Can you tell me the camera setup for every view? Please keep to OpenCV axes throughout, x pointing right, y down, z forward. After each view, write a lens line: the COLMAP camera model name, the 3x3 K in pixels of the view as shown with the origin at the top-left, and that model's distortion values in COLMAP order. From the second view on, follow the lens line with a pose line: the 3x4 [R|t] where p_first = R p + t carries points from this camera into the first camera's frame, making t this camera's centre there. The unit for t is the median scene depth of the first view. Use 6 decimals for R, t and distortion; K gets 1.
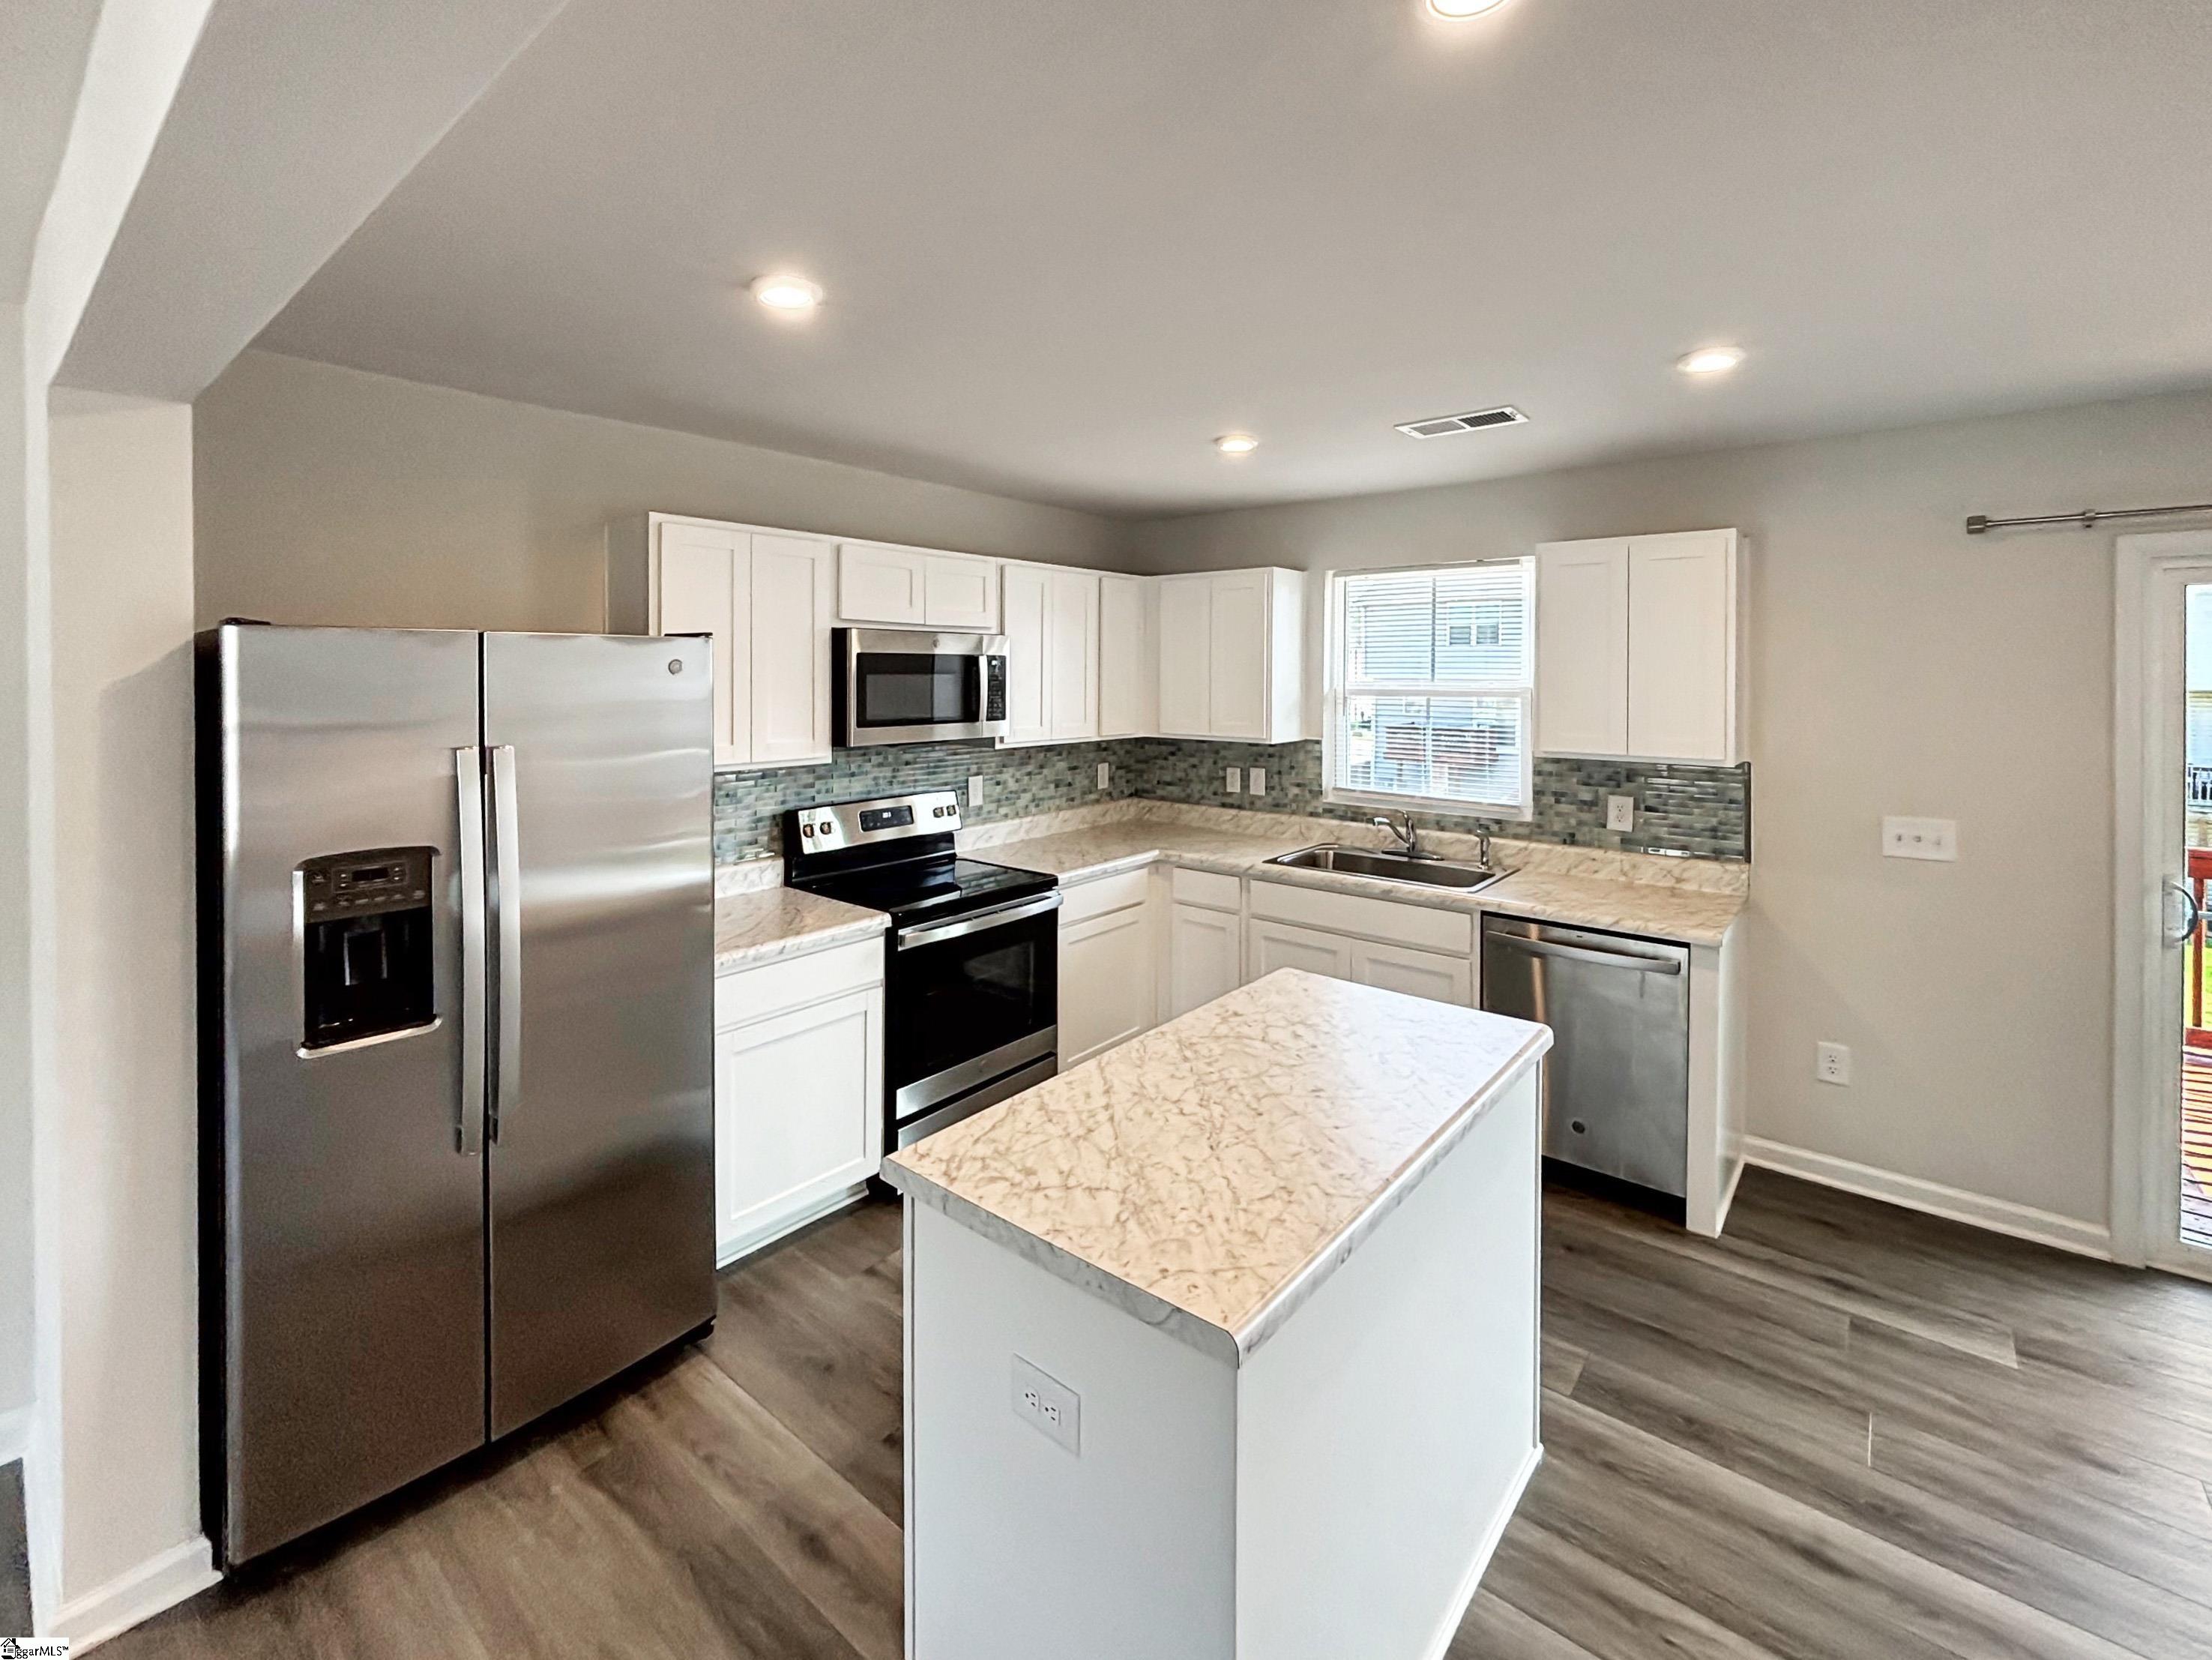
lens RADIAL K [[964.3, 0, 1128.2], [0, 964.3, 690.8], [0, 0, 1]] dist [0.004245, 0.003548]
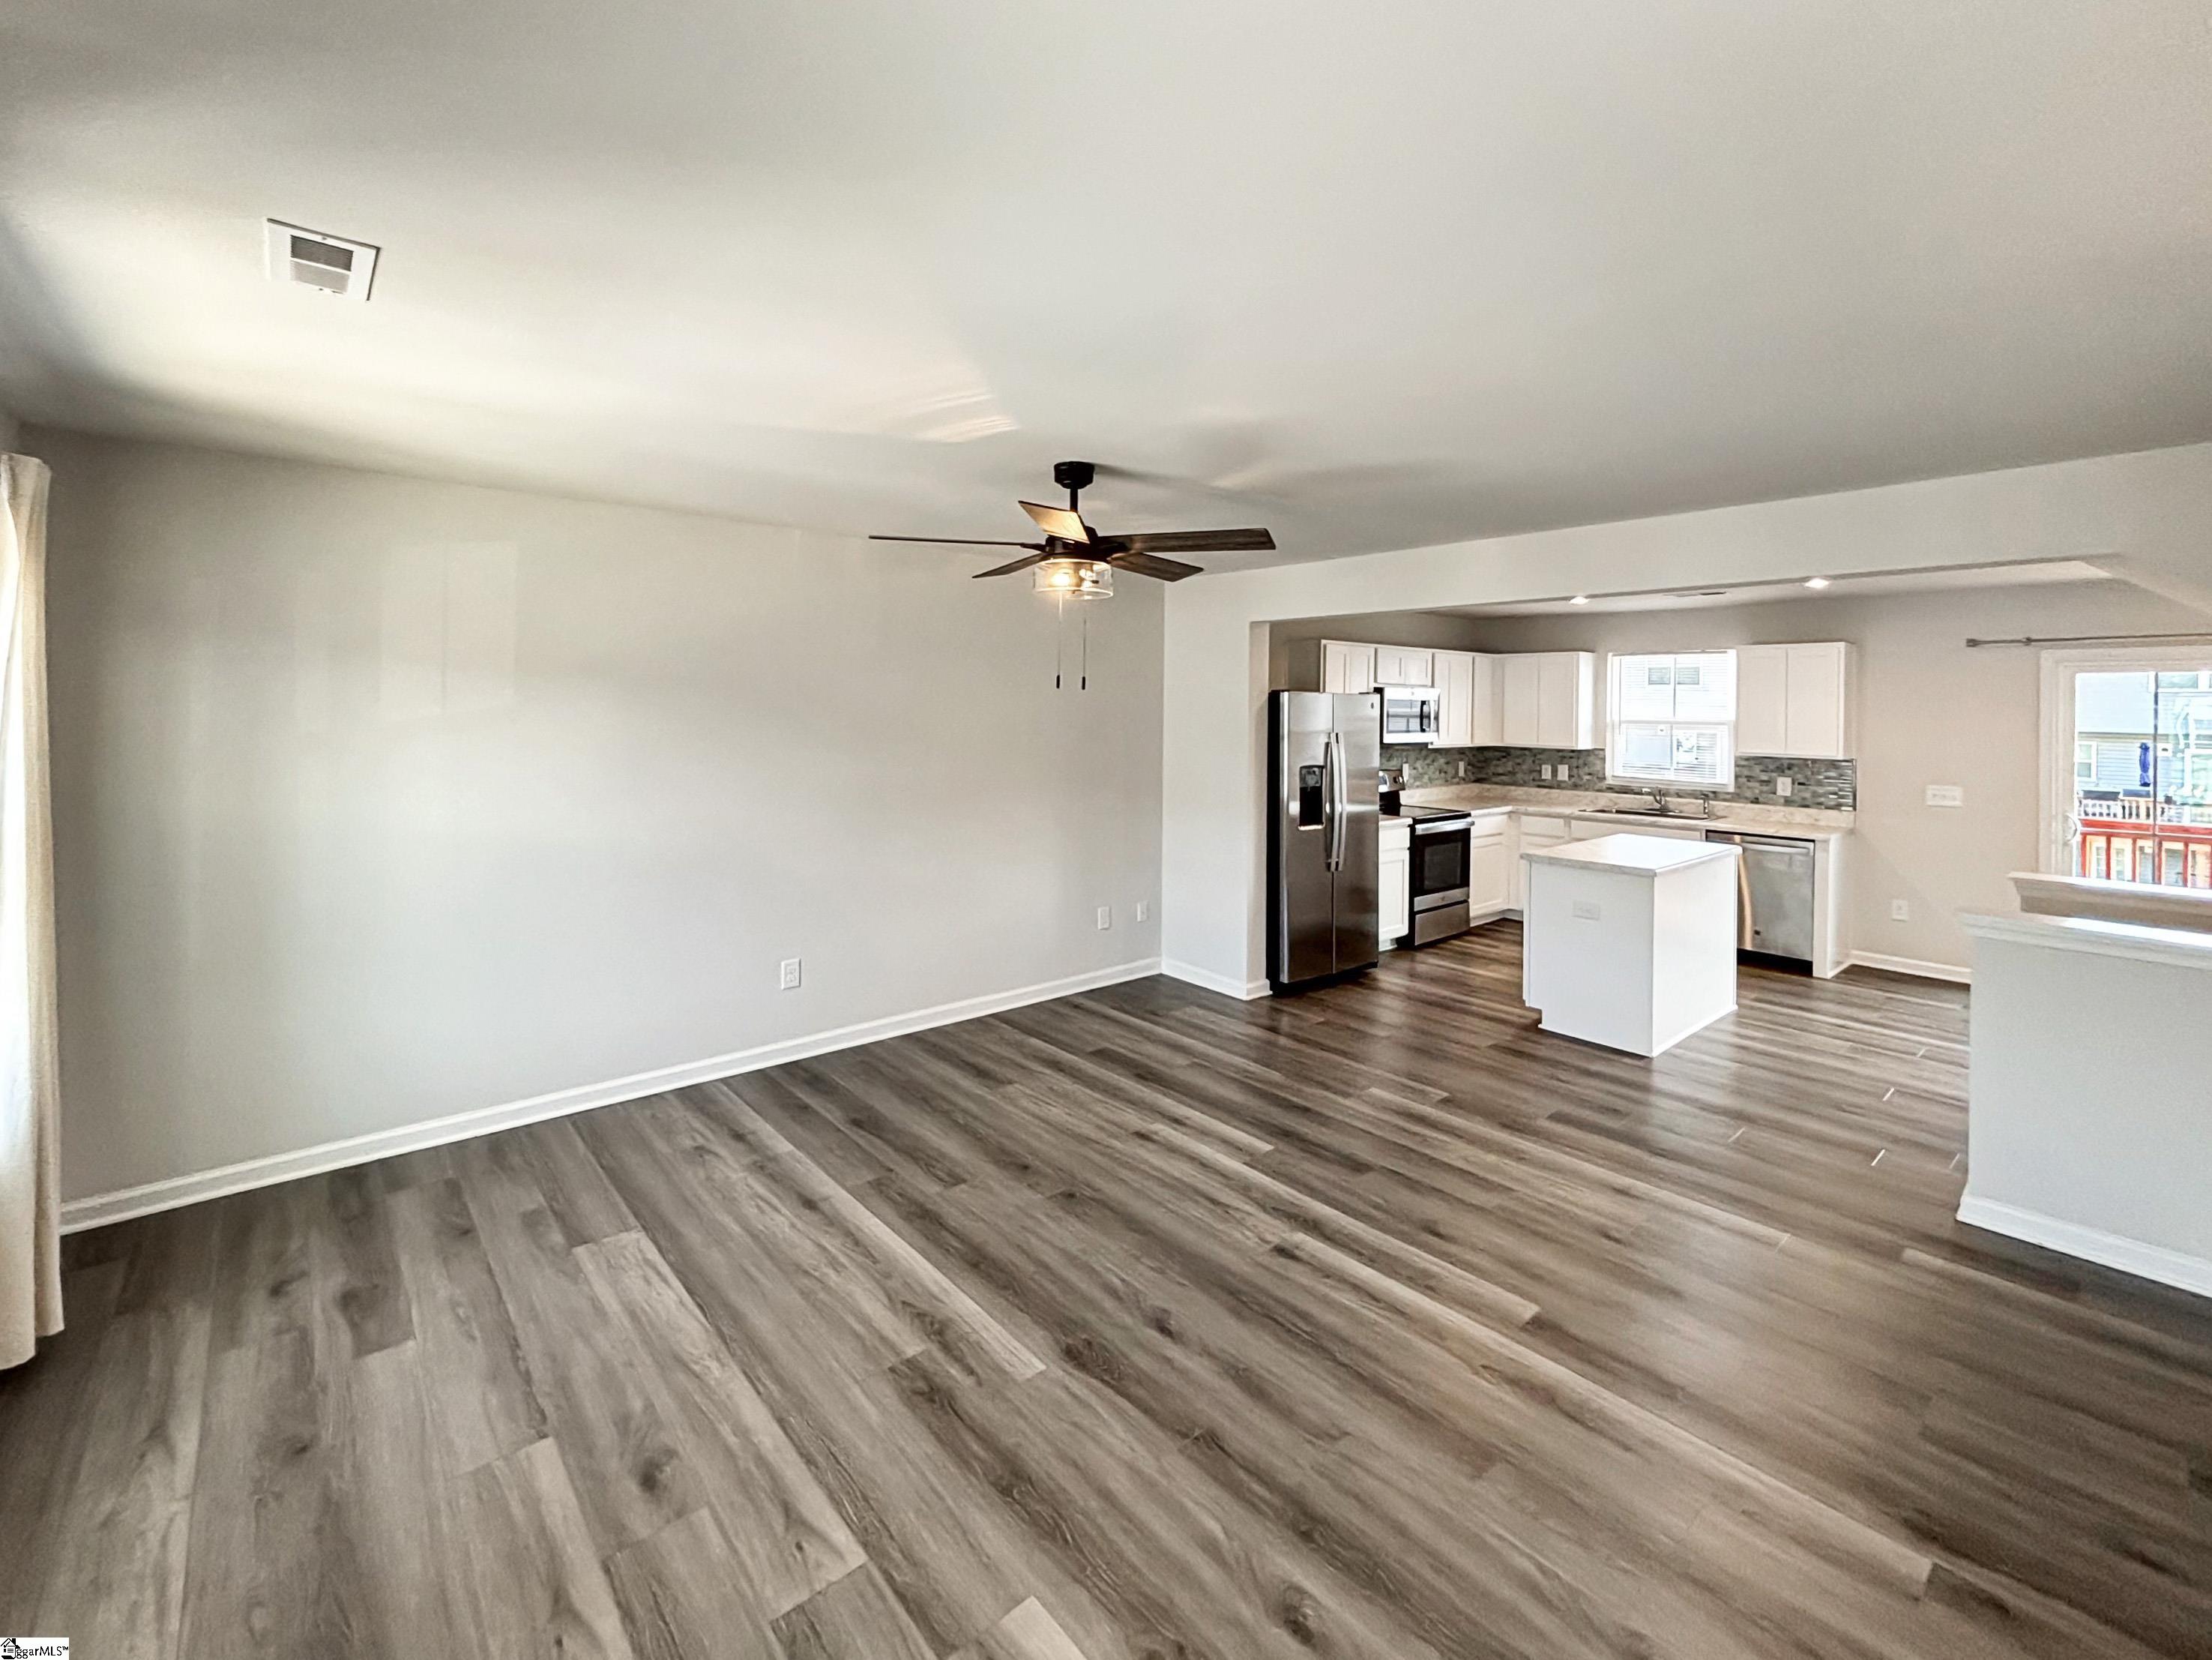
lens RADIAL K [[964.3, 0, 1113.4], [0, 964.3, 713.7], [0, 0, 1]] dist [0.004245, 0.003548]
pose [[0.984767, 0.013782, -0.173332, -0.439550], [-0.016115, 0.999797, -0.012061, 0.025450], [0.173130, 0.014671, 0.984790, -1.048098]]
